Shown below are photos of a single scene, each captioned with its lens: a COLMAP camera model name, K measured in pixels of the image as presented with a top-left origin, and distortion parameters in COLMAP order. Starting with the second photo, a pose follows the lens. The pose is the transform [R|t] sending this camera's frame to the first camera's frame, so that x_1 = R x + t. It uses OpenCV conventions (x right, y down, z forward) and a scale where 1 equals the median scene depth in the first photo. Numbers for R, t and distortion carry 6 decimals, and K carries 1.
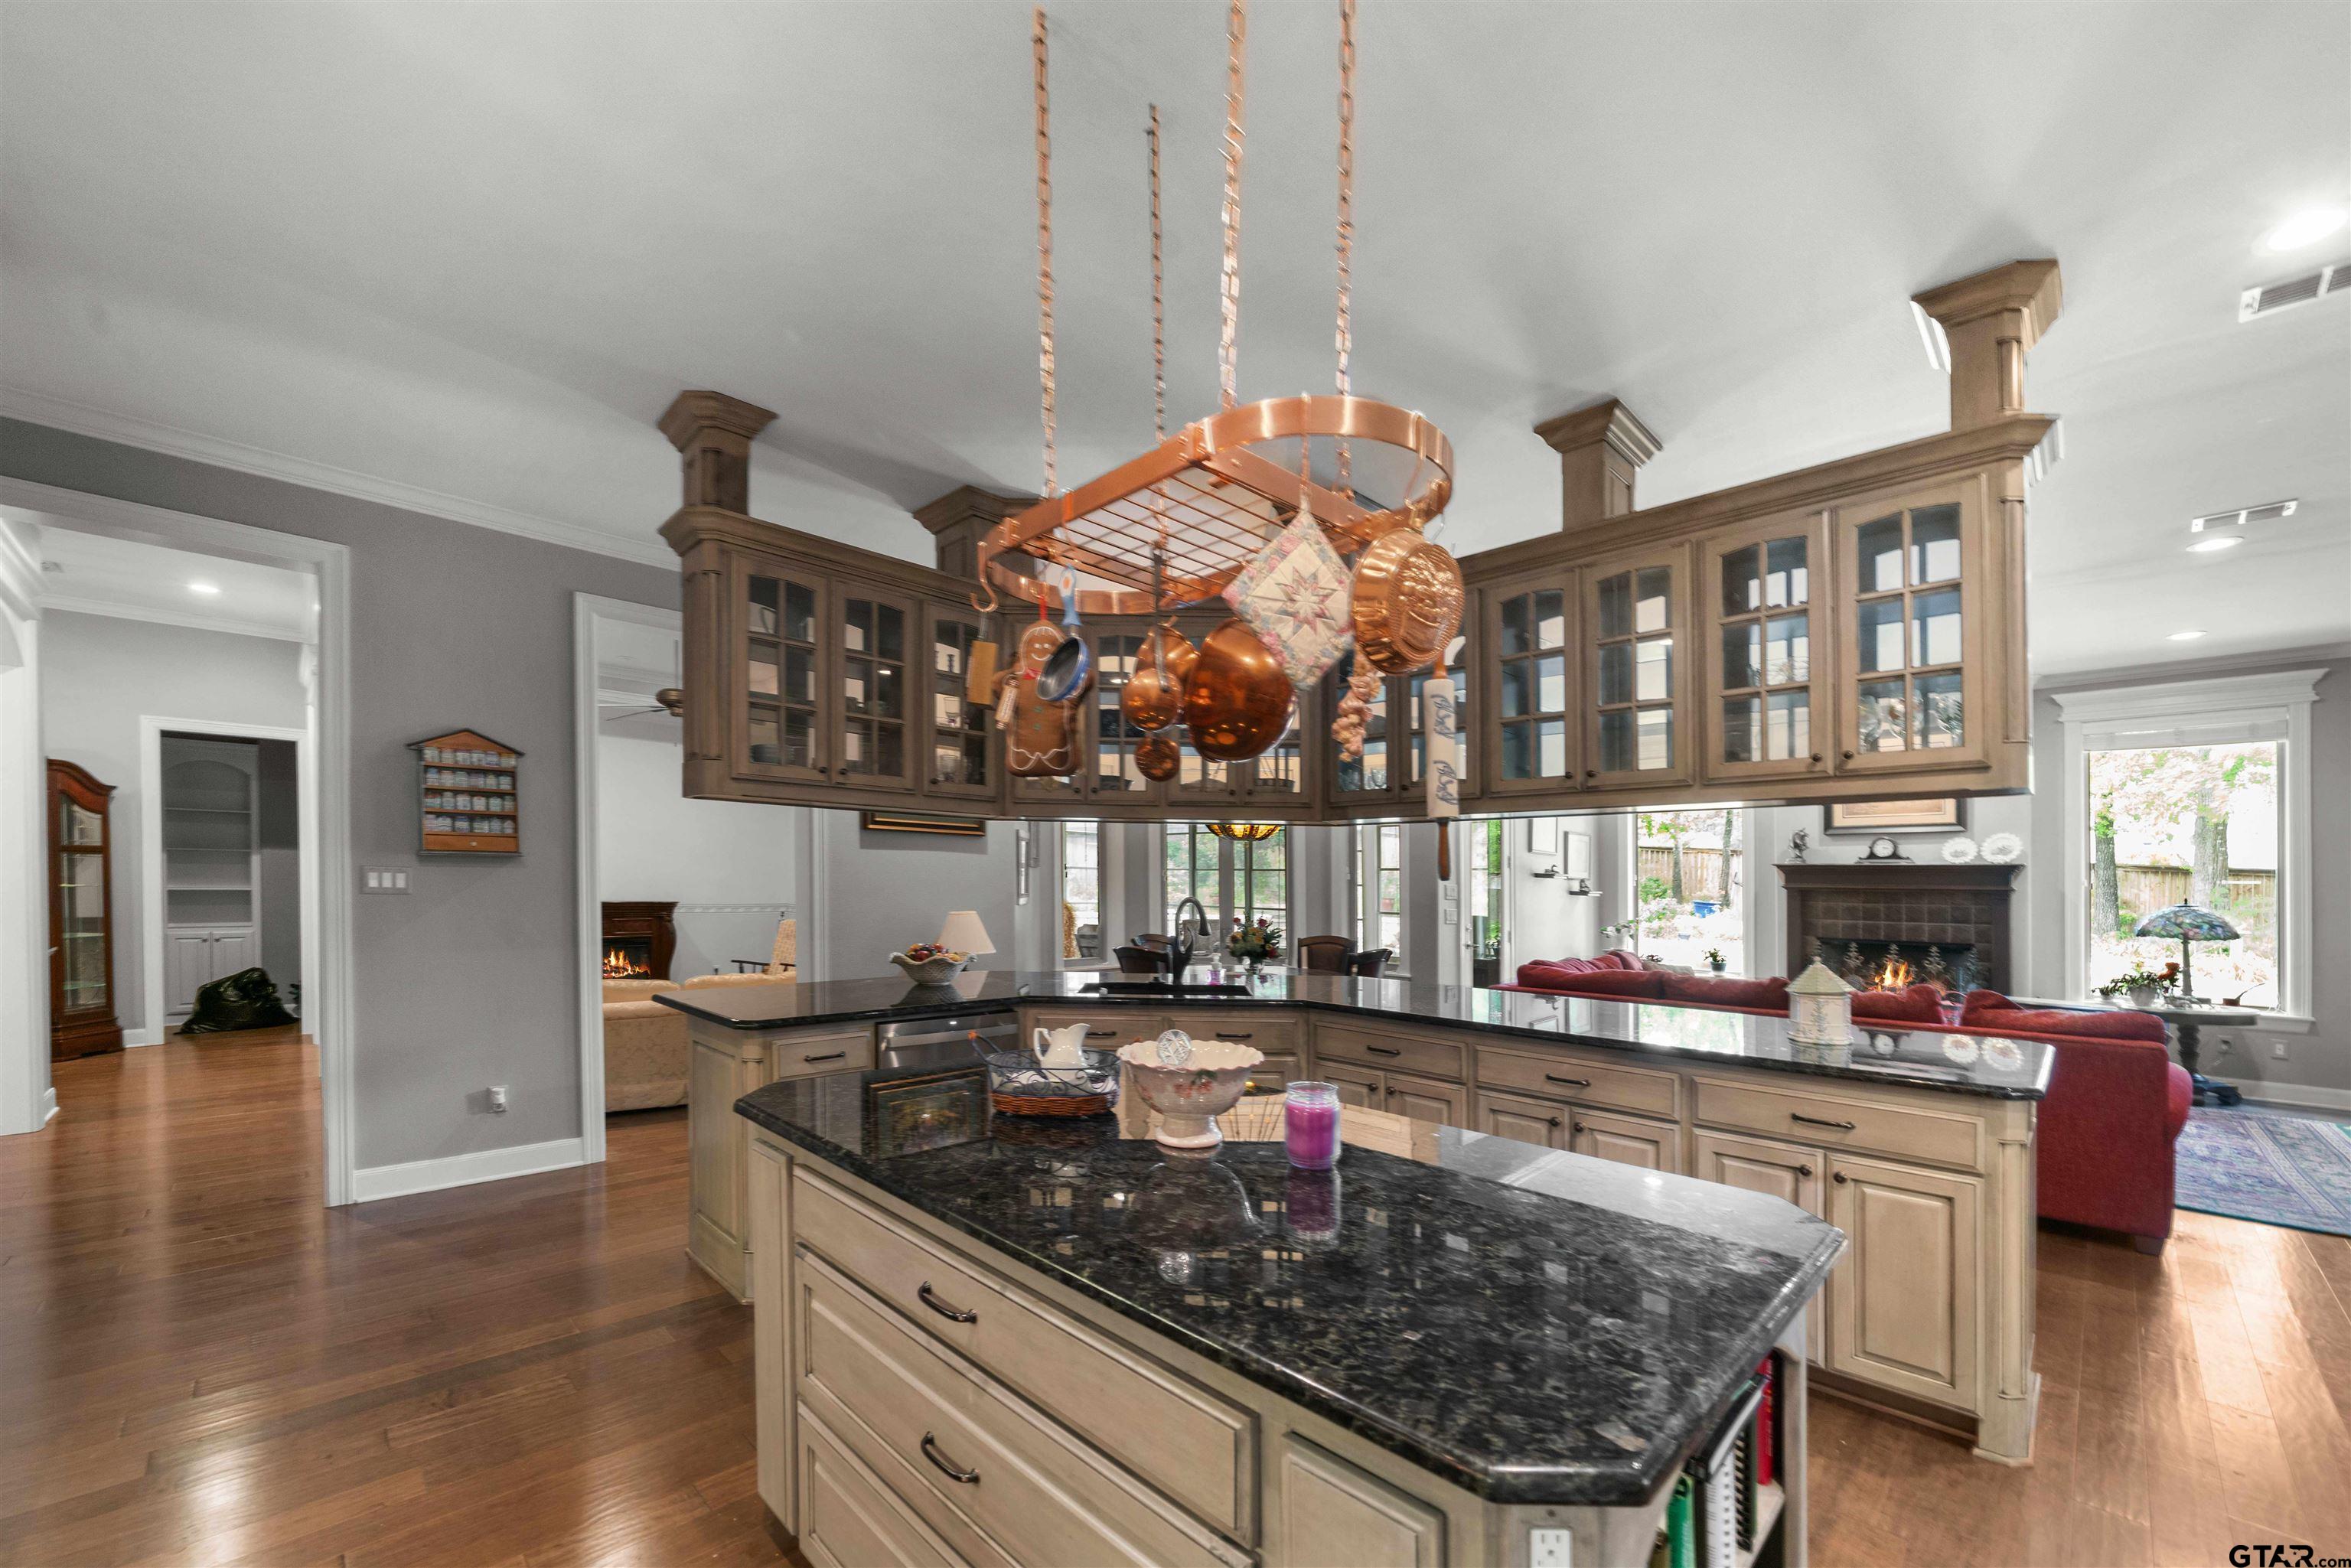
lens RADIAL K [[915.6, 0, 1177.8], [0, 915.6, 870.6], [0, 0, 1]] dist [-0.000891, -0.000082]
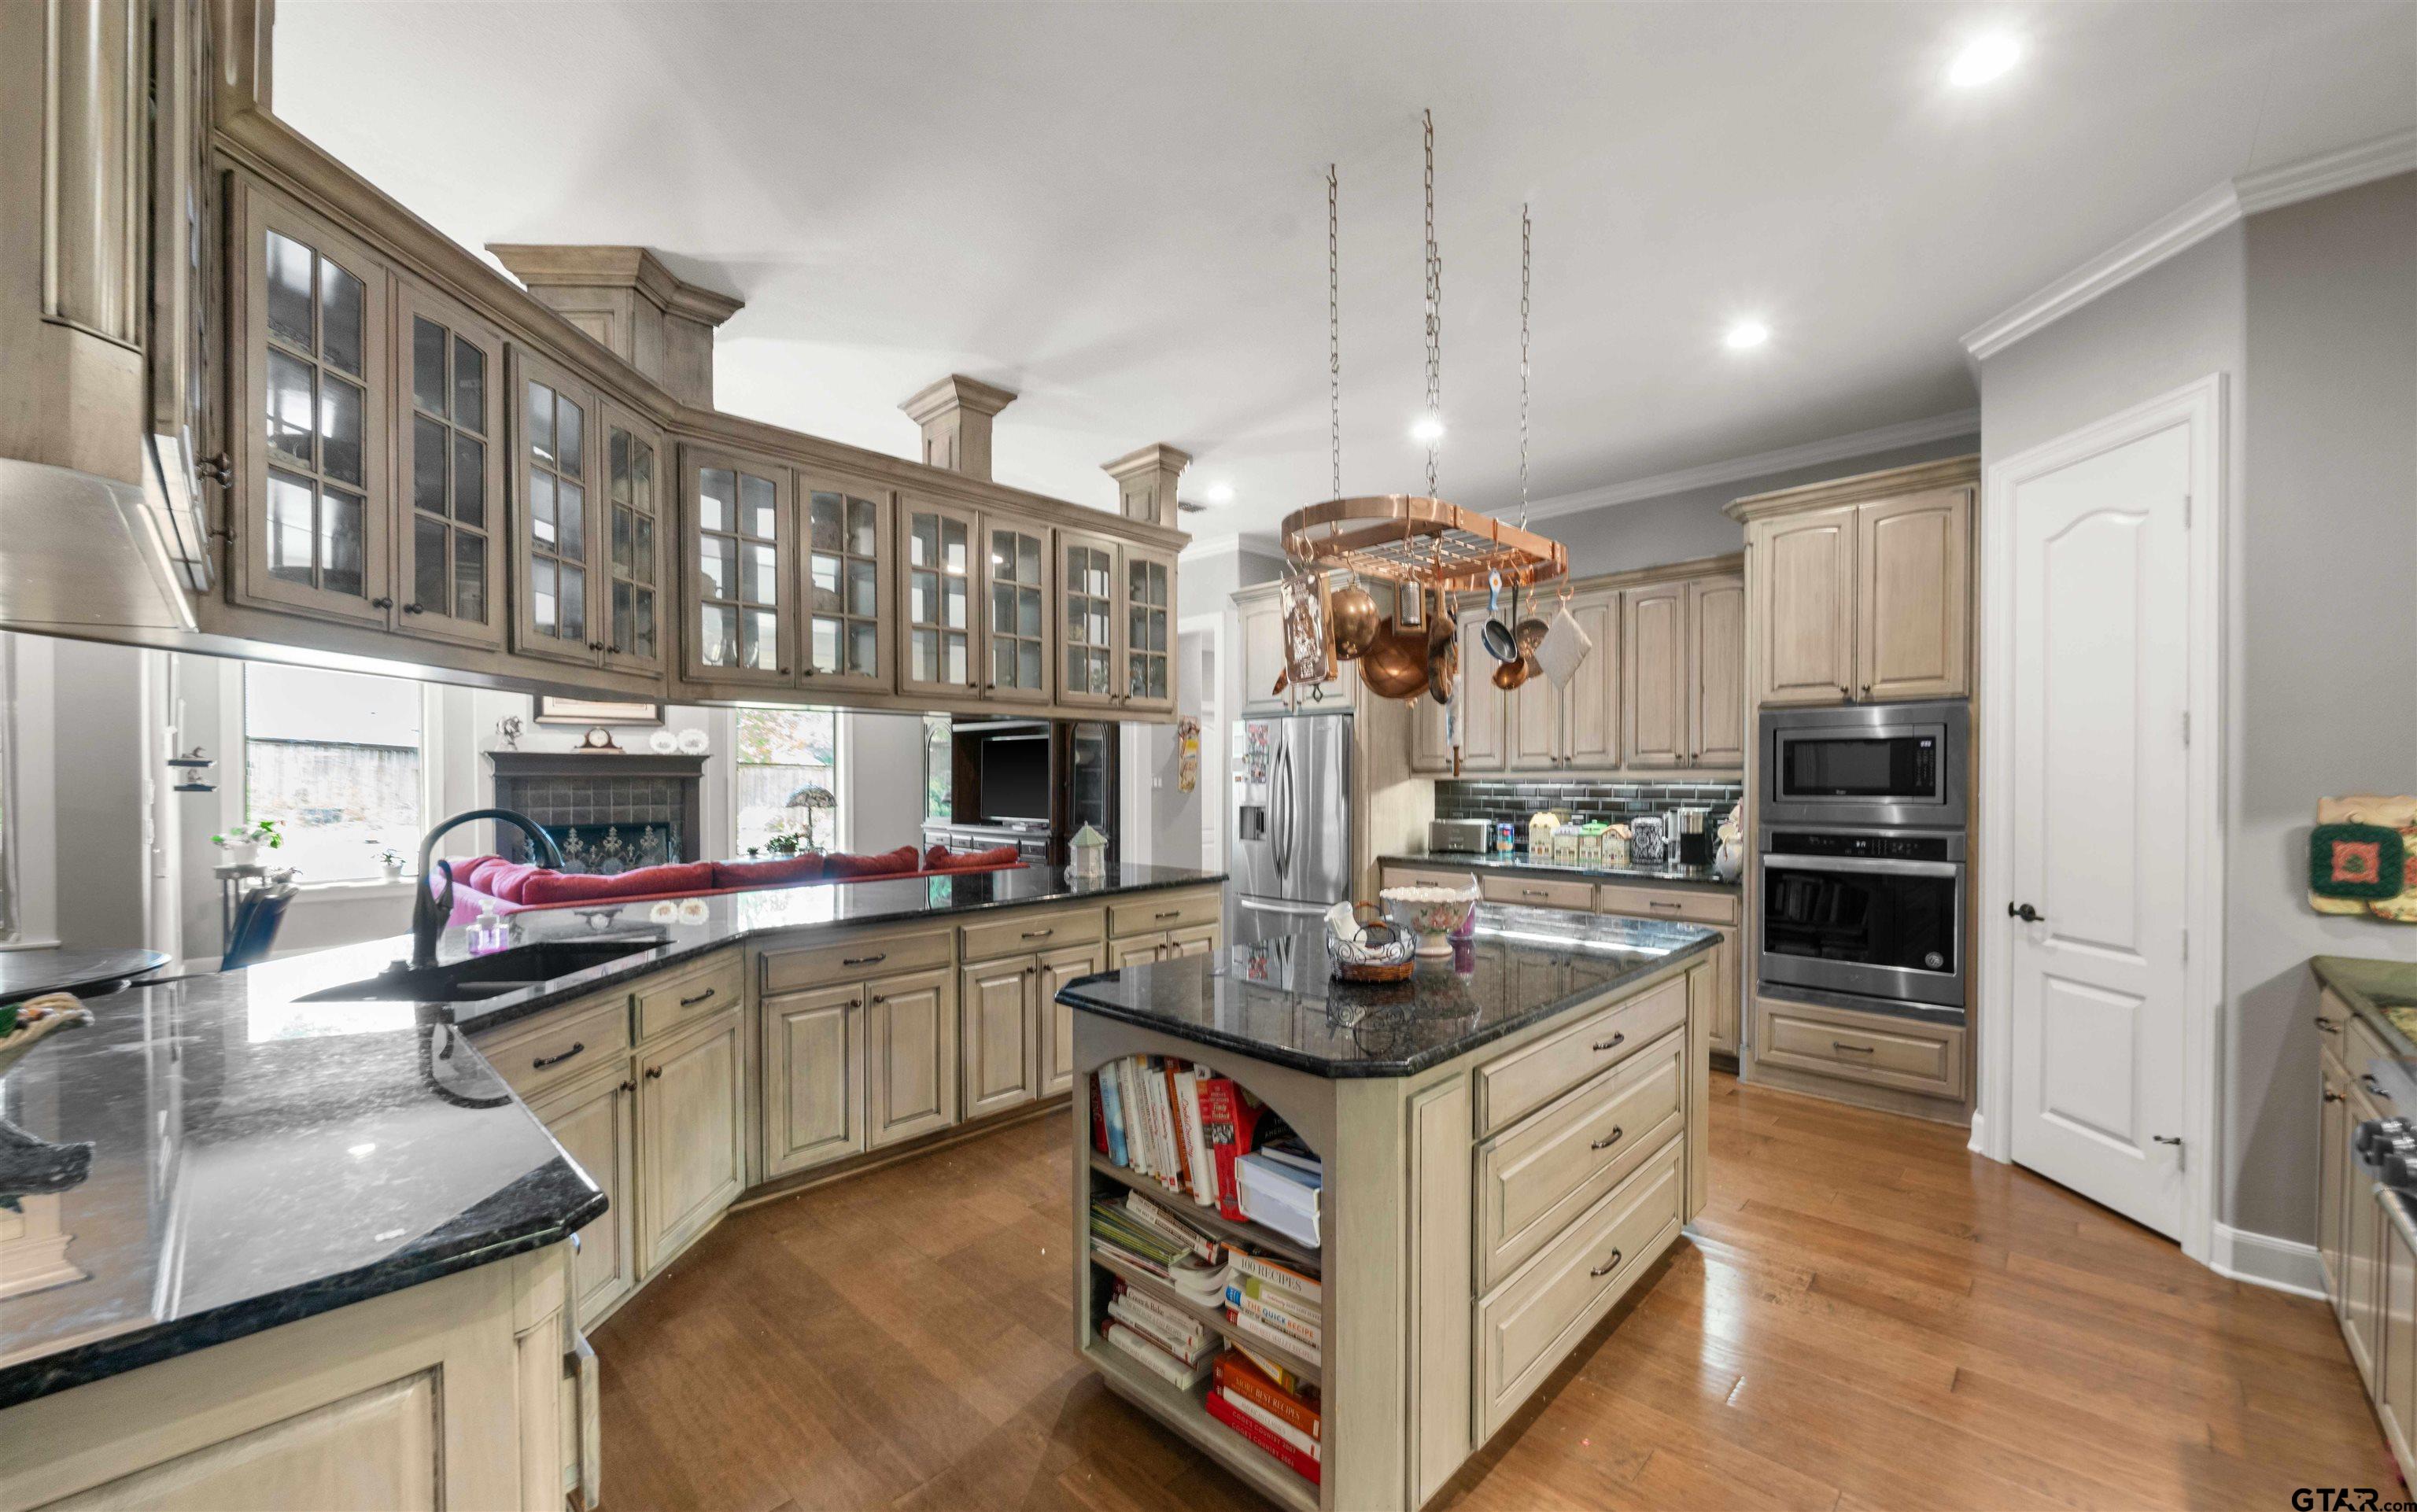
lens RADIAL K [[939.2, 0, 1208.5], [0, 939.2, 756.0], [0, 0, 1]] dist [0.000225, 0.000002]
pose [[-0.014878, 0.007096, 0.999864, -0.351171], [-0.008527, 0.999938, -0.007223, -0.001836], [-0.999853, -0.008633, -0.014816, 0.315724]]
